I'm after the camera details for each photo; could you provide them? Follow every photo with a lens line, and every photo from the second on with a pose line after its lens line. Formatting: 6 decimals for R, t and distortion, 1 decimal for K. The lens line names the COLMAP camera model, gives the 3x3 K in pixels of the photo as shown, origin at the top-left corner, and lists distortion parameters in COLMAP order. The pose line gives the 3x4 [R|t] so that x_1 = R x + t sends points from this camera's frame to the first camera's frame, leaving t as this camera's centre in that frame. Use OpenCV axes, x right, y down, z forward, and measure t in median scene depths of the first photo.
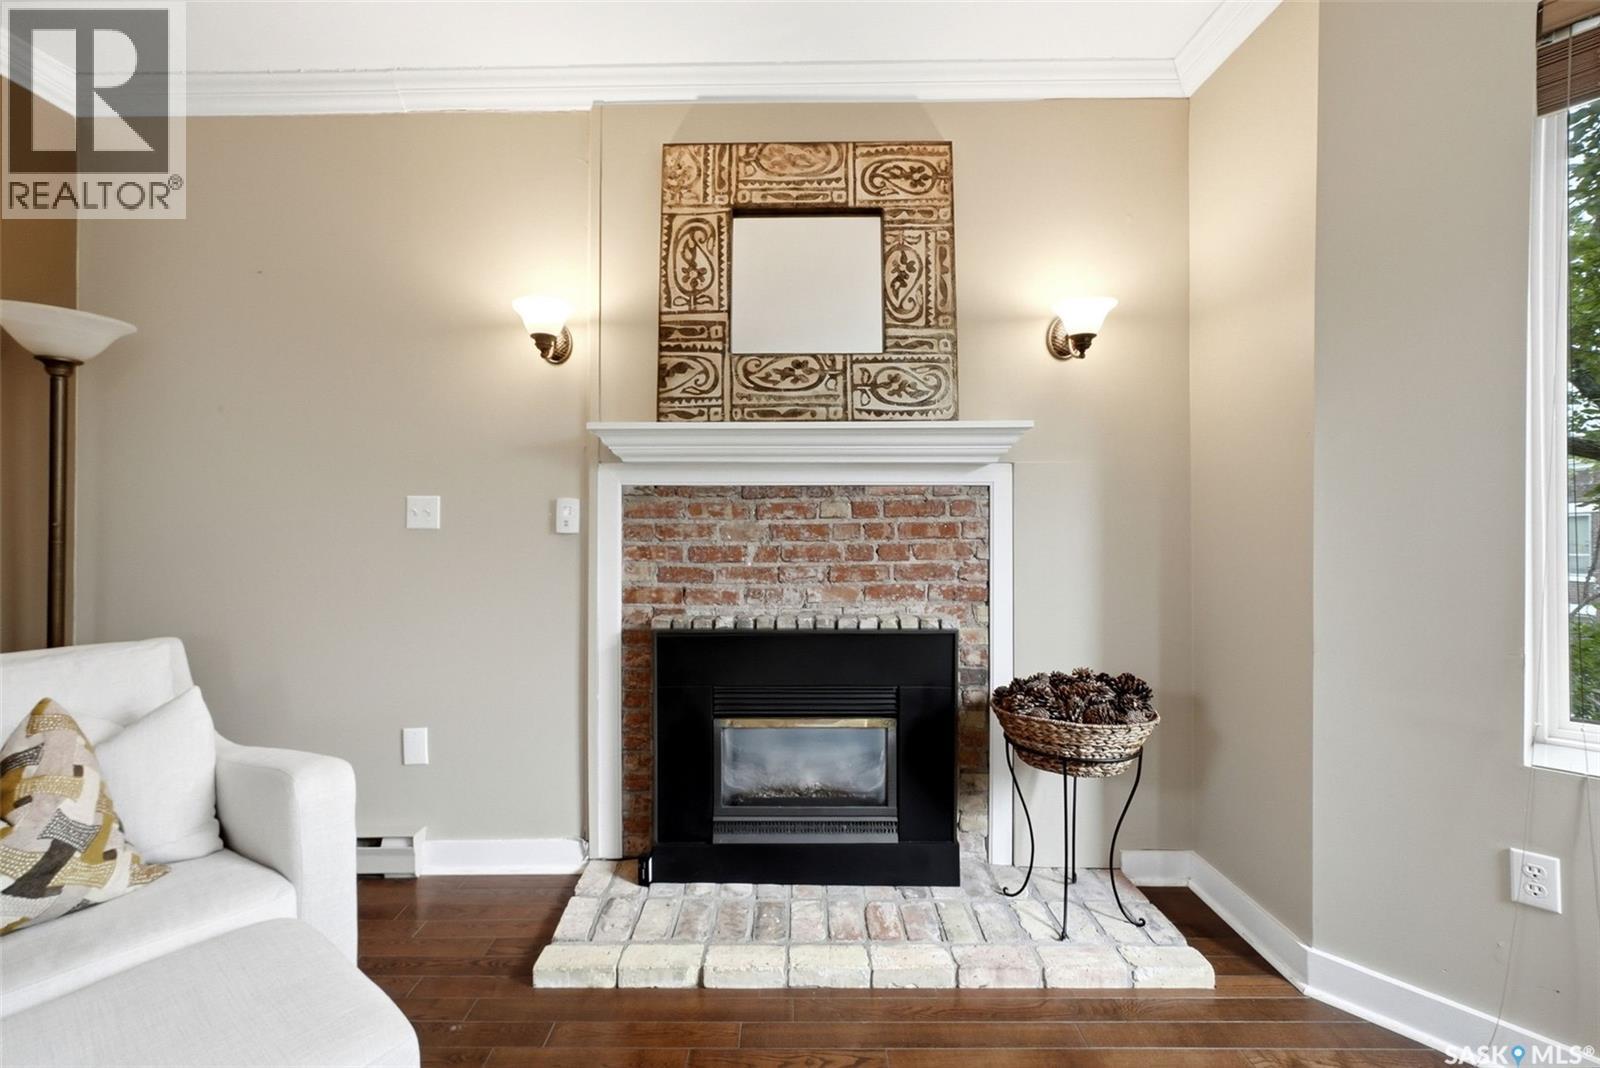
lens RADIAL K [[682.5, 0, 800.0], [0, 682.5, 534.0], [0, 0, 1]] dist [0.000399, 0.000363]
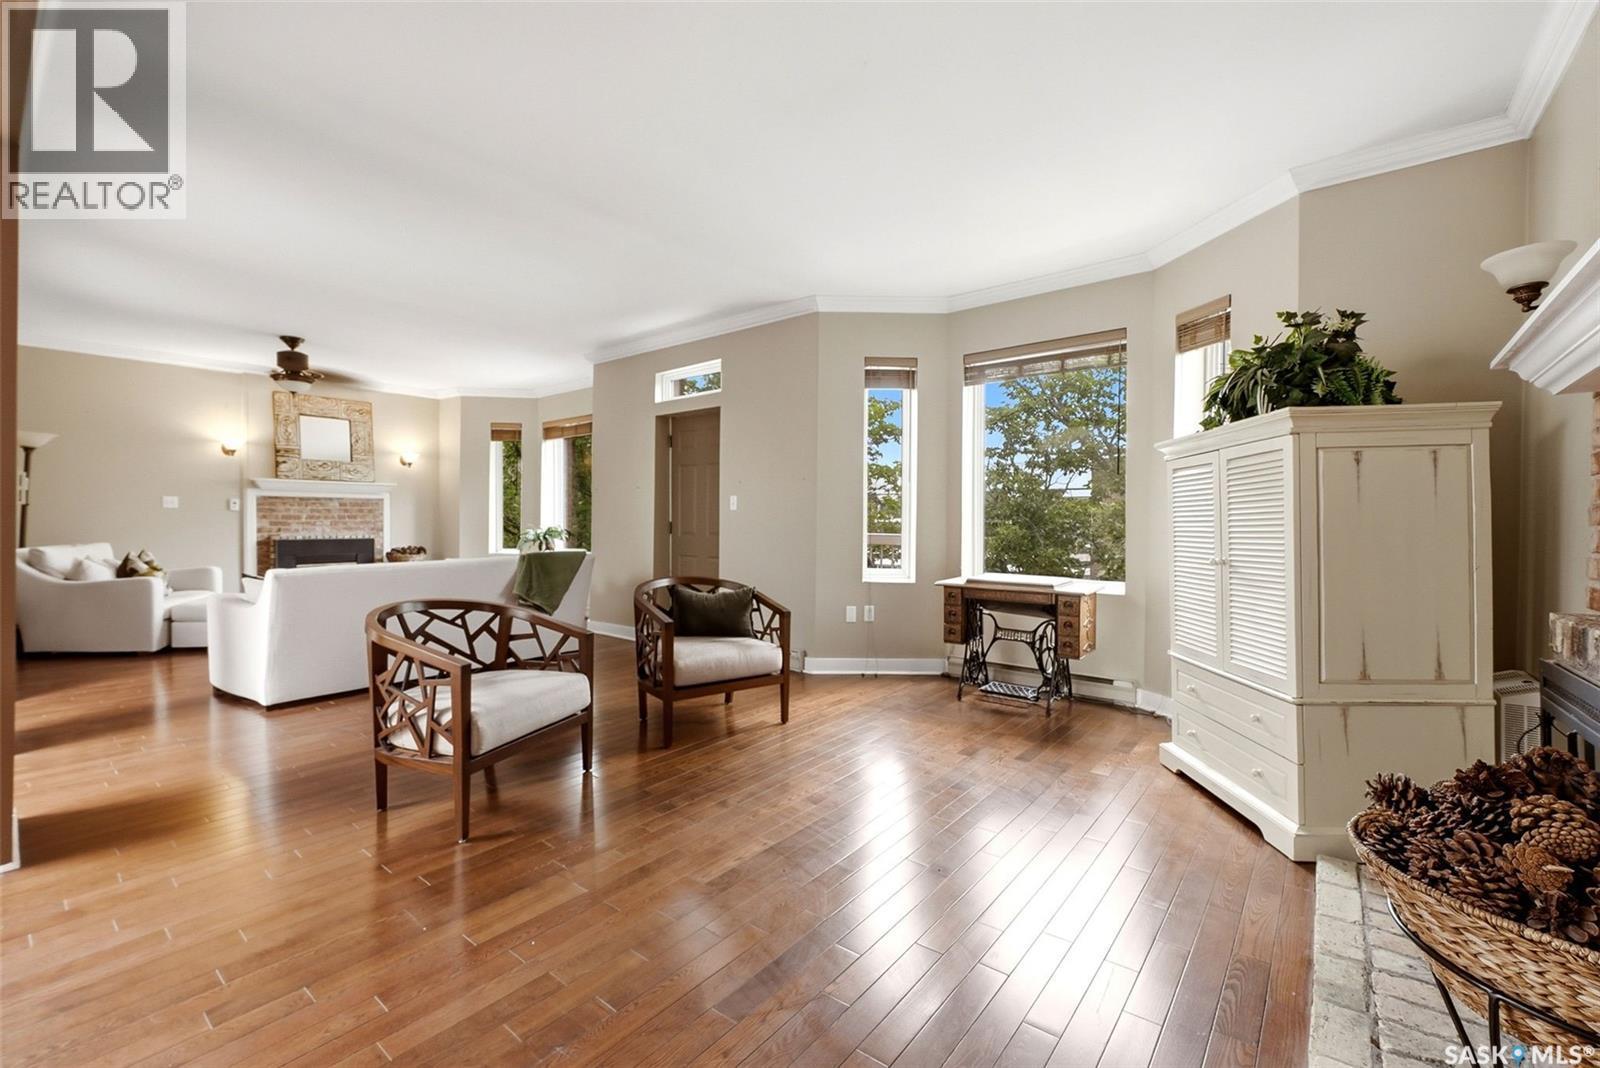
lens RADIAL K [[682.5, 0, 800.0], [0, 682.5, 534.0], [0, 0, 1]] dist [0.000399, 0.000363]
pose [[0.612797, -0.012658, 0.790139, -1.258838], [-0.012034, 0.999606, 0.025347, -0.003106], [-0.790148, -0.025041, 0.612404, -3.036444]]
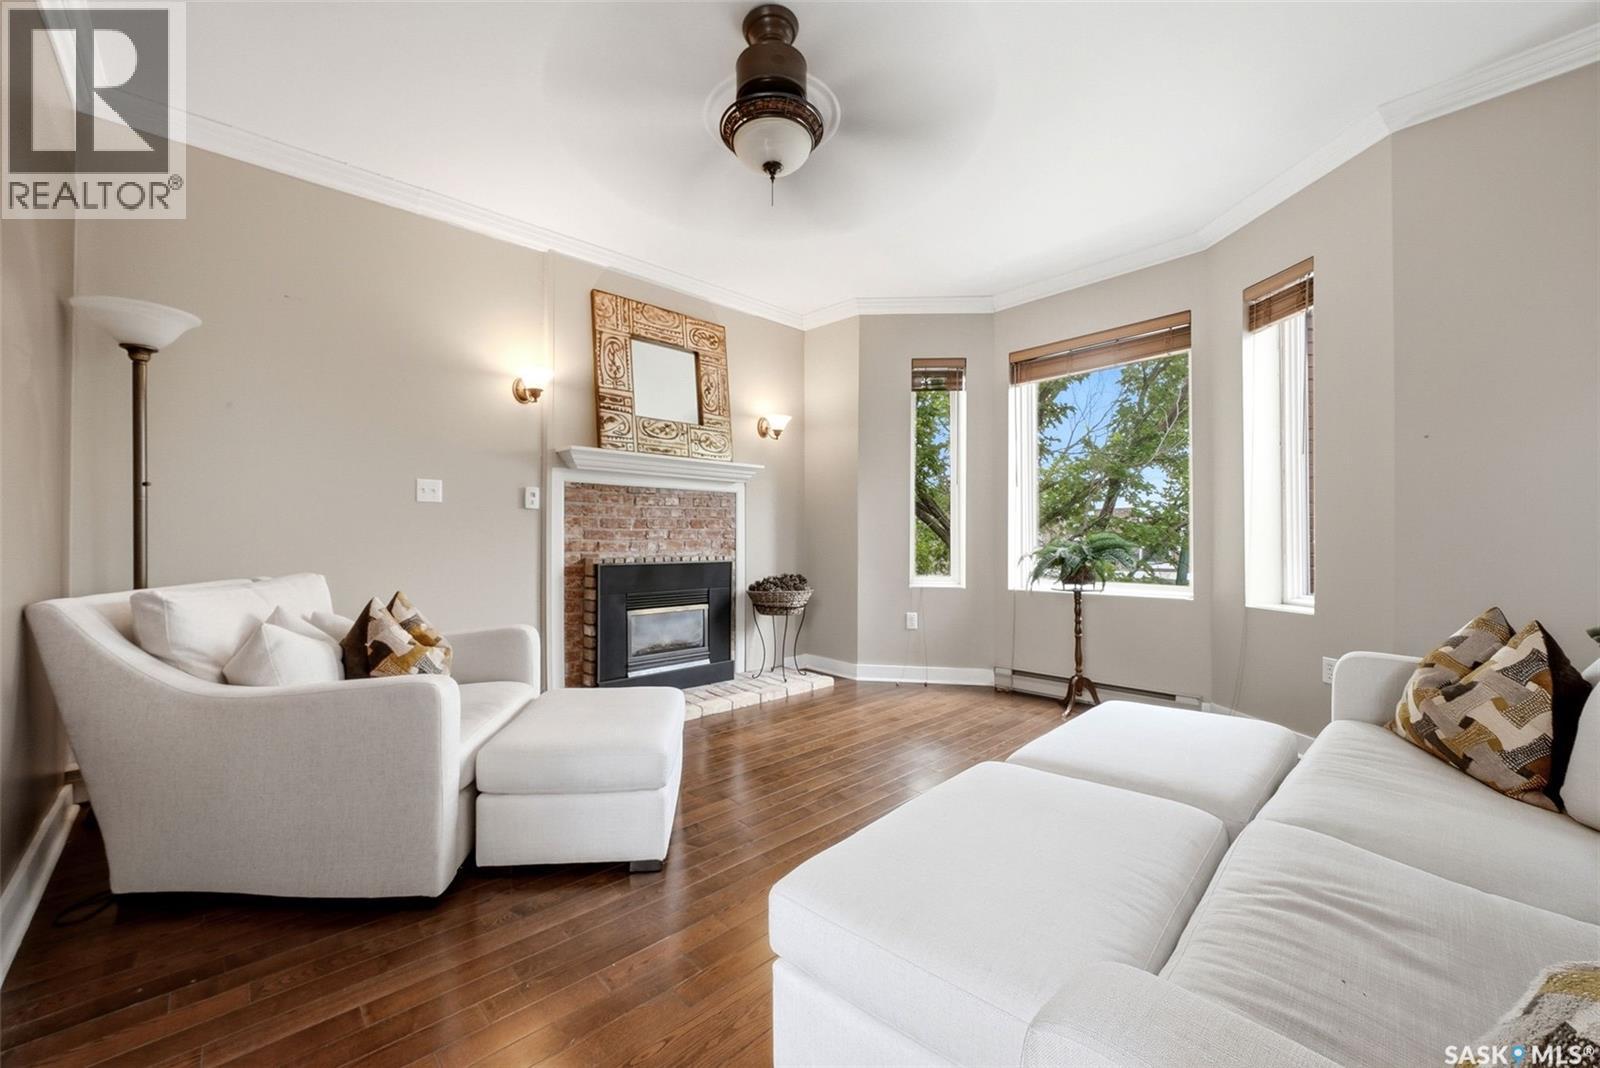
lens RADIAL K [[638.3, 0, 800.0], [0, 638.3, 534.0], [0, 0, 1]] dist [-0.001454, -0.000214]
pose [[0.712830, 0.008192, 0.701289, -0.980174], [-0.003566, 0.999961, -0.008057, 0.071459], [-0.701328, 0.003242, 0.712831, -0.547642]]
